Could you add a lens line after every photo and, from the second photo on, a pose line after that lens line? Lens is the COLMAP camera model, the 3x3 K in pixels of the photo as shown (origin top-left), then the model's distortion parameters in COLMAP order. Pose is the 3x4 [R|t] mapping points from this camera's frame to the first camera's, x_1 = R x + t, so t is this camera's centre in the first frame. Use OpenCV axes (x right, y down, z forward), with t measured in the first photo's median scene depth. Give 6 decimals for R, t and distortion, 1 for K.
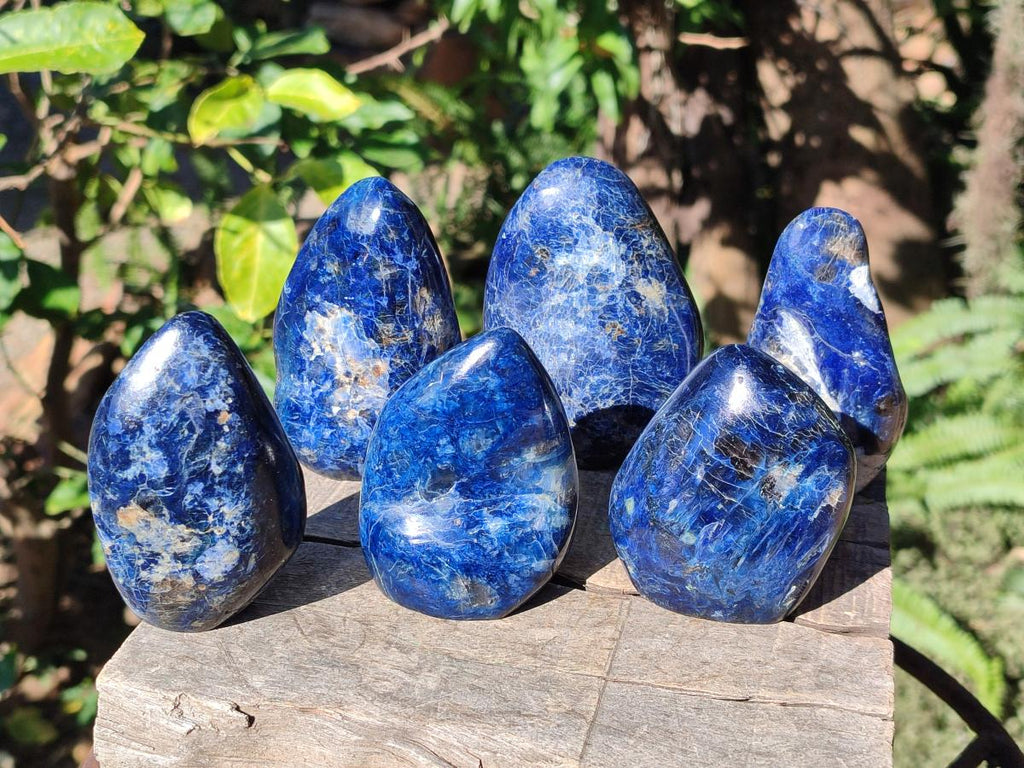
lens RADIAL K [[1573.8, 0, 511.5], [0, 1573.8, 380.0], [0, 0, 1]] dist [0.240975, 0.000000]
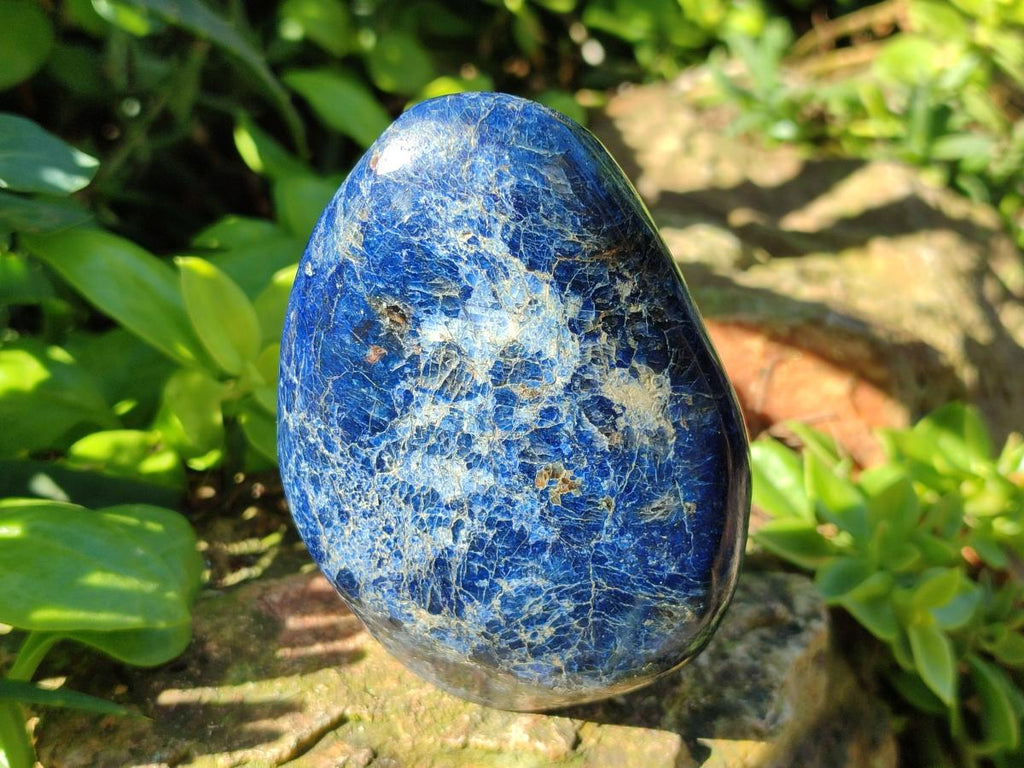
lens RADIAL K [[1573.8, 0, 509.7], [0, 1573.8, 381.7], [0, 0, 1]] dist [0.240975, 0.000000]
pose [[0.999883, 0.002416, -0.015128, 0.059461], [-0.000082, 0.988313, 0.152437, -0.129650], [0.015320, -0.152418, 0.988197, 0.559930]]
